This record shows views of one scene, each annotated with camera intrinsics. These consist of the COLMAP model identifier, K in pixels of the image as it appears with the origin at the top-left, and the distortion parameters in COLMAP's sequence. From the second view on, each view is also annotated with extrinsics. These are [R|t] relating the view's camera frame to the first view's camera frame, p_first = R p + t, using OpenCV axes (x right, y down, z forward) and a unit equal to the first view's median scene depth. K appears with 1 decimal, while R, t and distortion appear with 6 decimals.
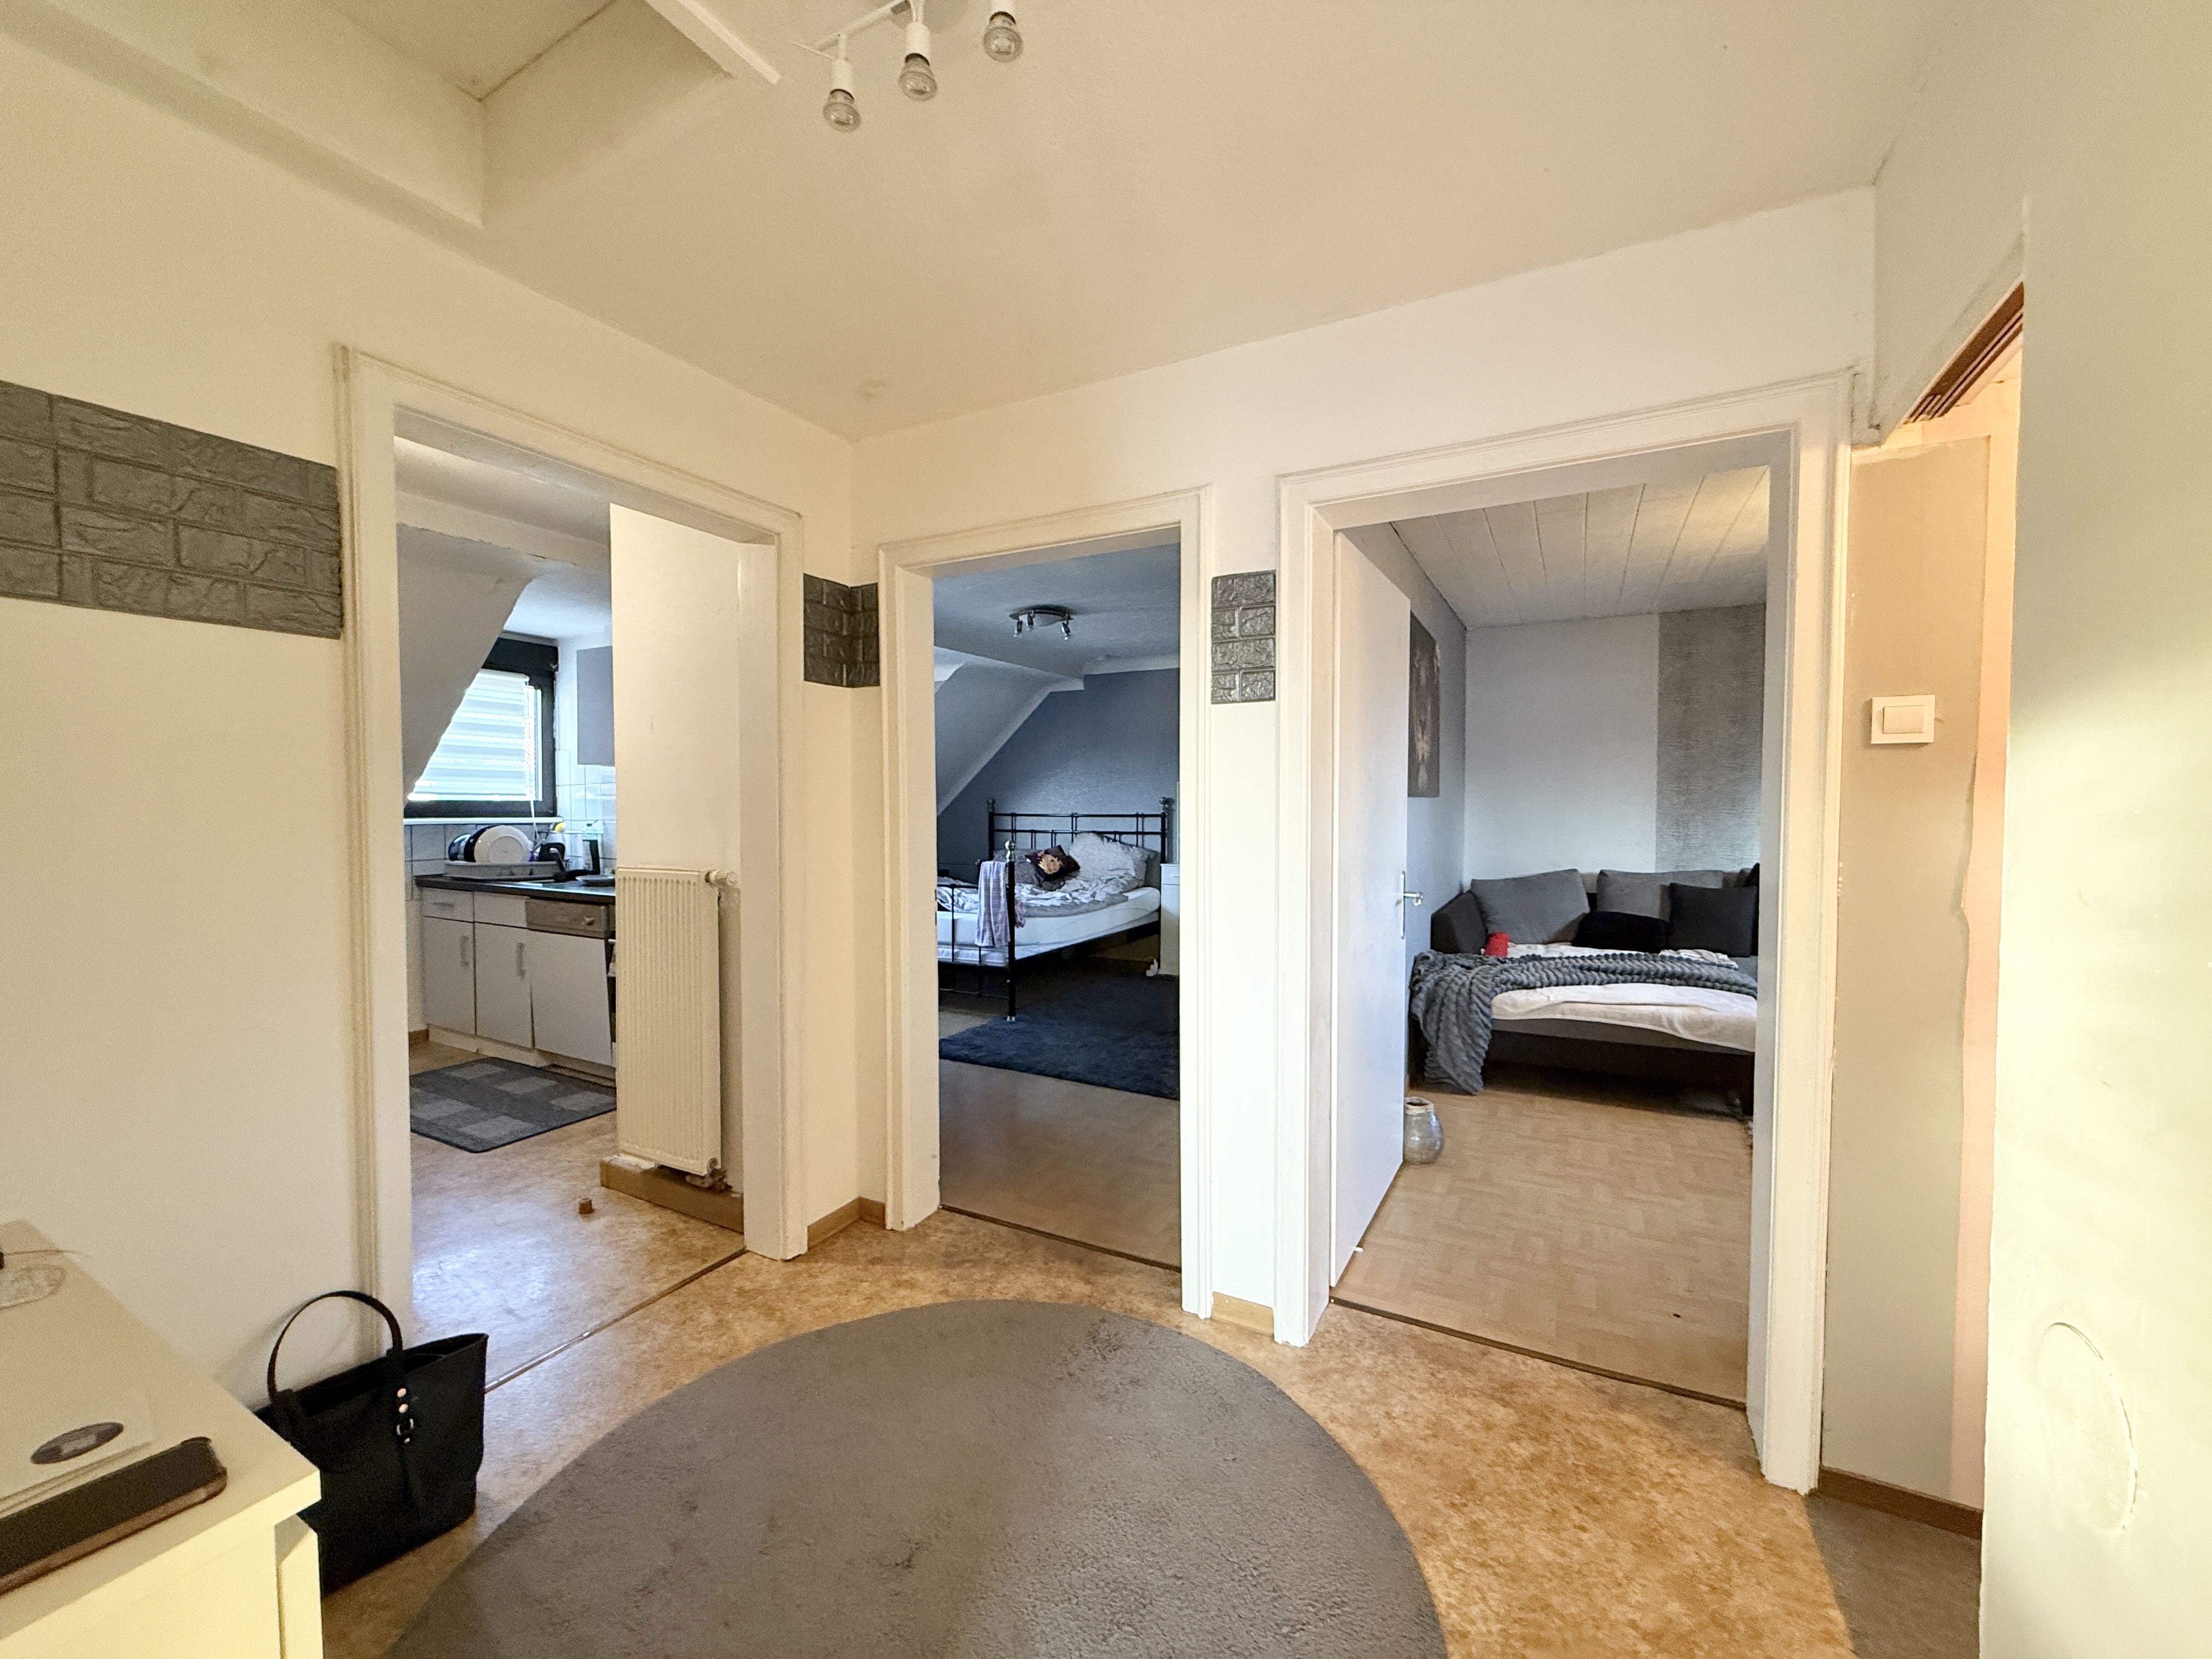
lens RADIAL K [[881.7, 0, 1092.2], [0, 881.7, 828.8], [0, 0, 1]] dist [-0.001557, 0.000354]
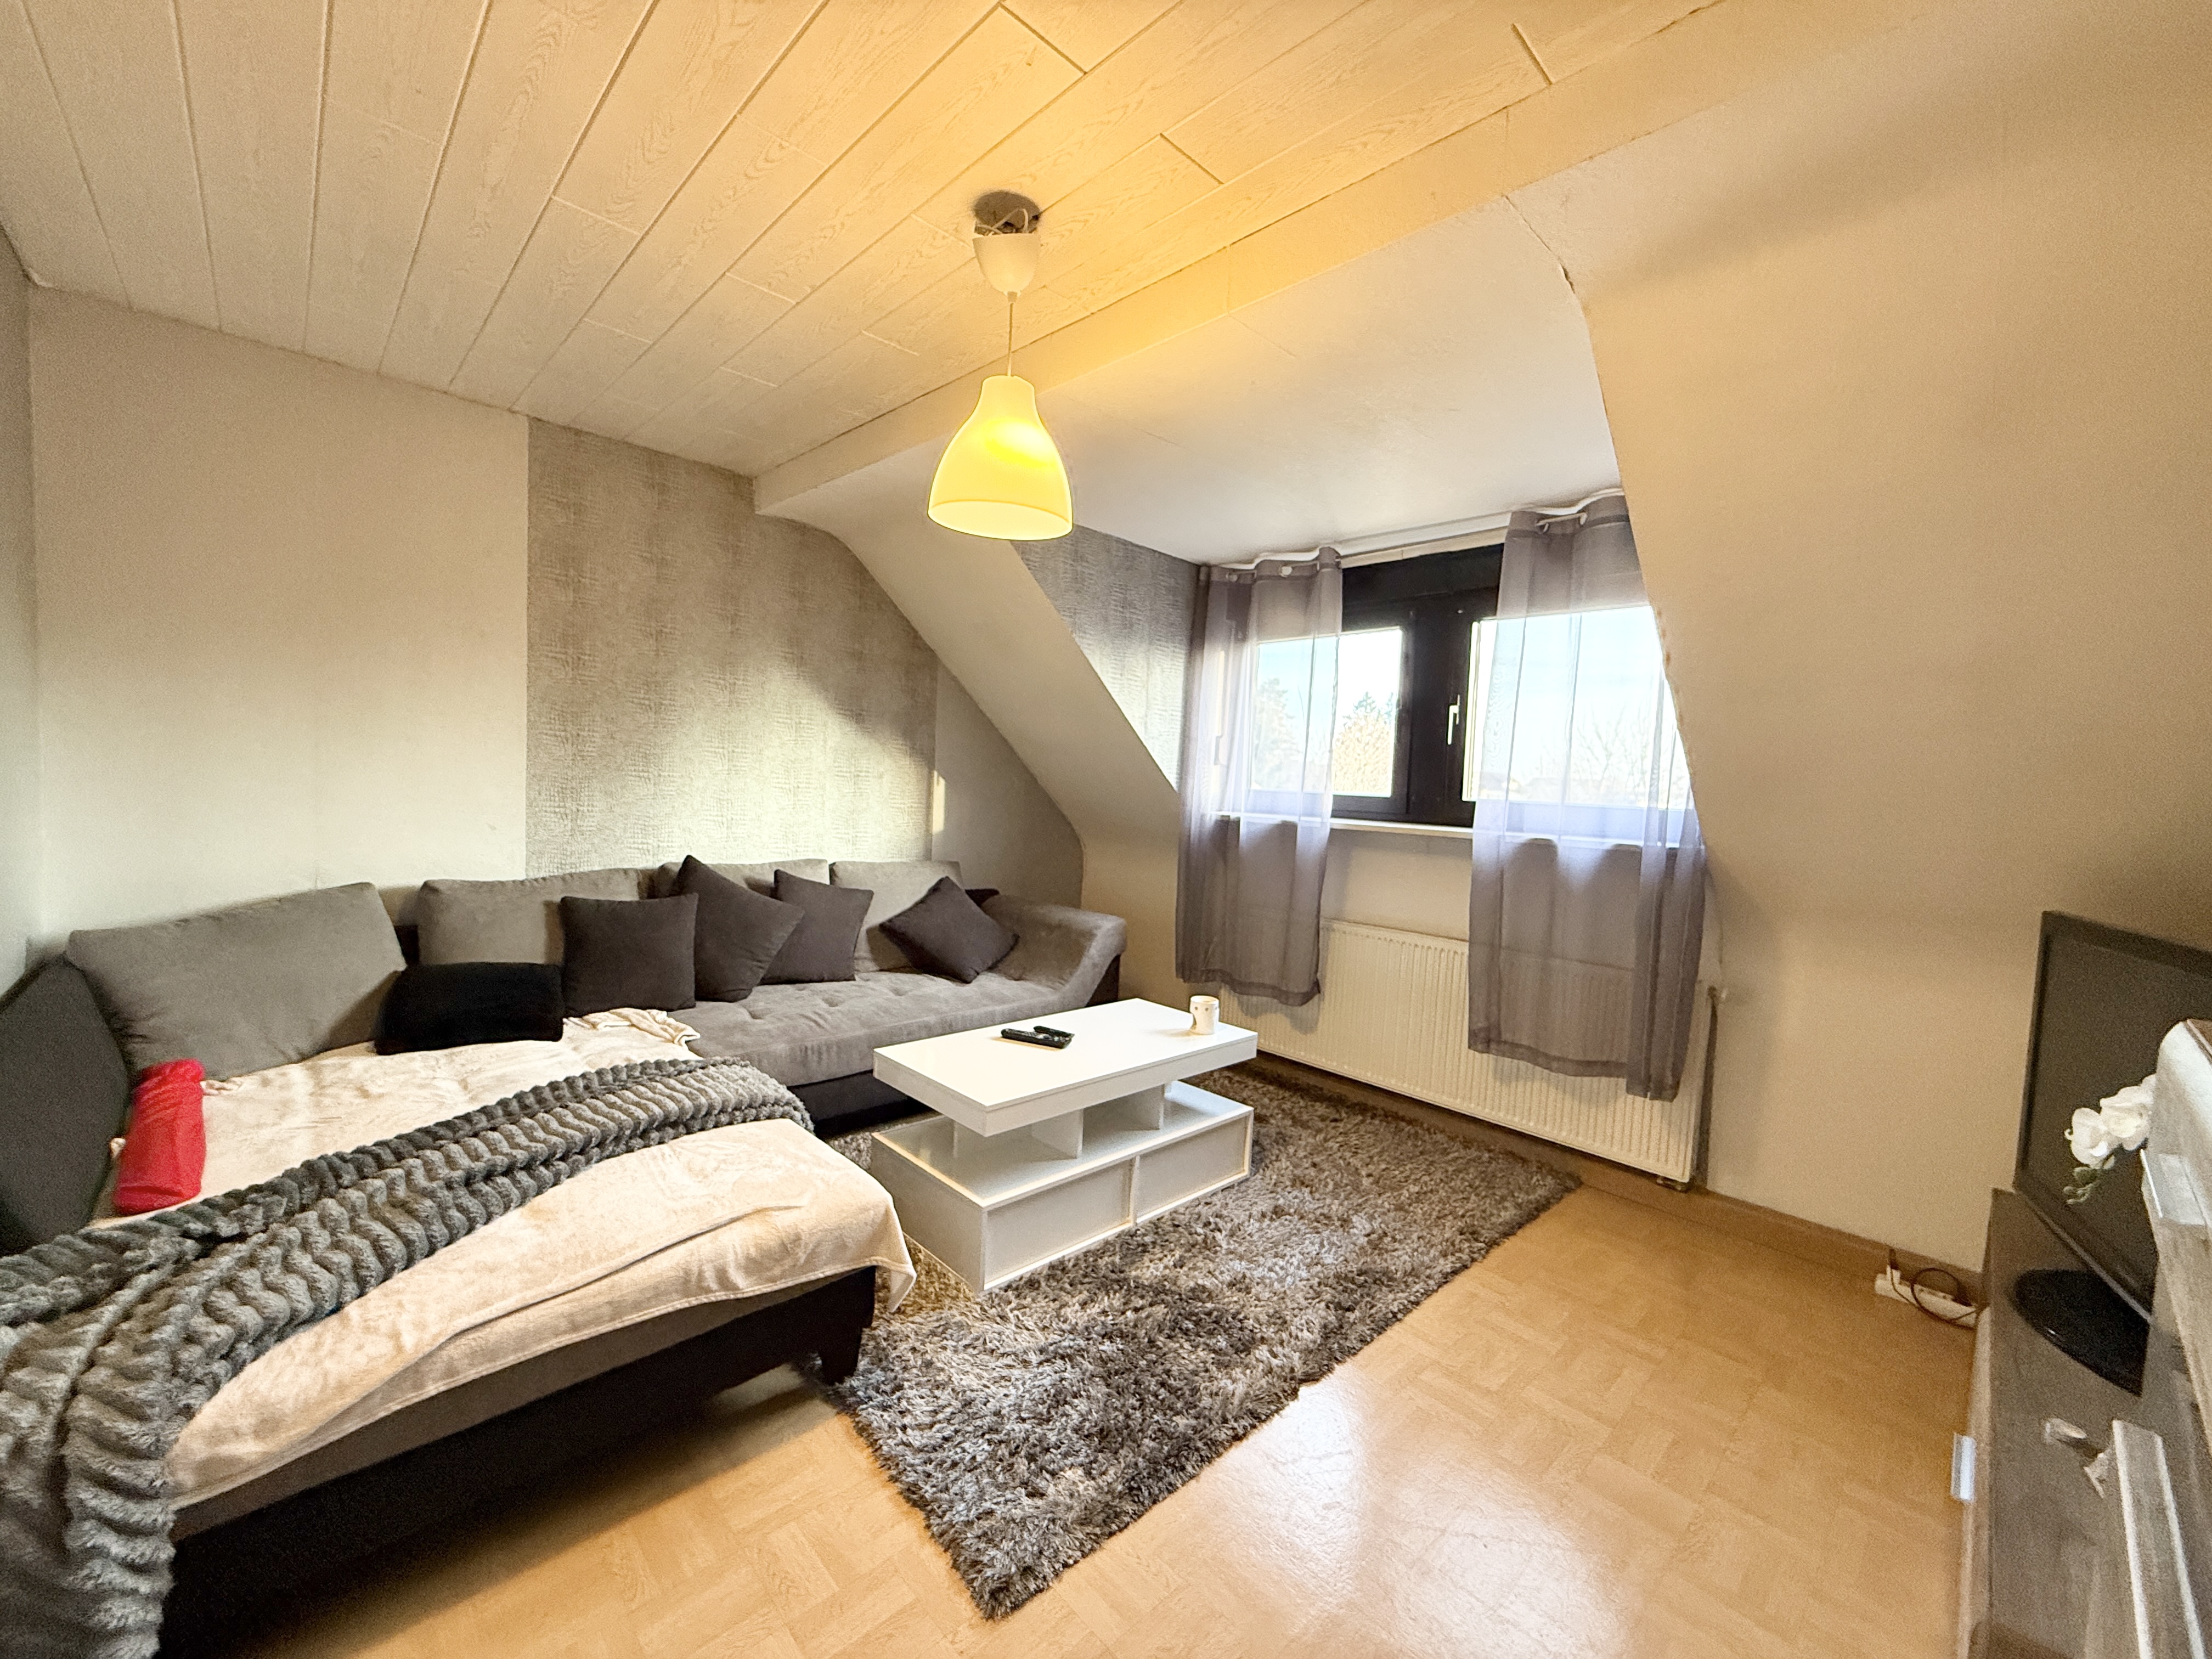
lens RADIAL K [[881.7, 0, 1097.3], [0, 881.7, 829.6], [0, 0, 1]] dist [-0.001557, 0.000354]
pose [[0.306814, -0.035643, 0.951102, 0.326992], [-0.016874, 0.998938, 0.042879, -0.019241], [-0.951620, -0.029205, 0.305887, 0.734353]]
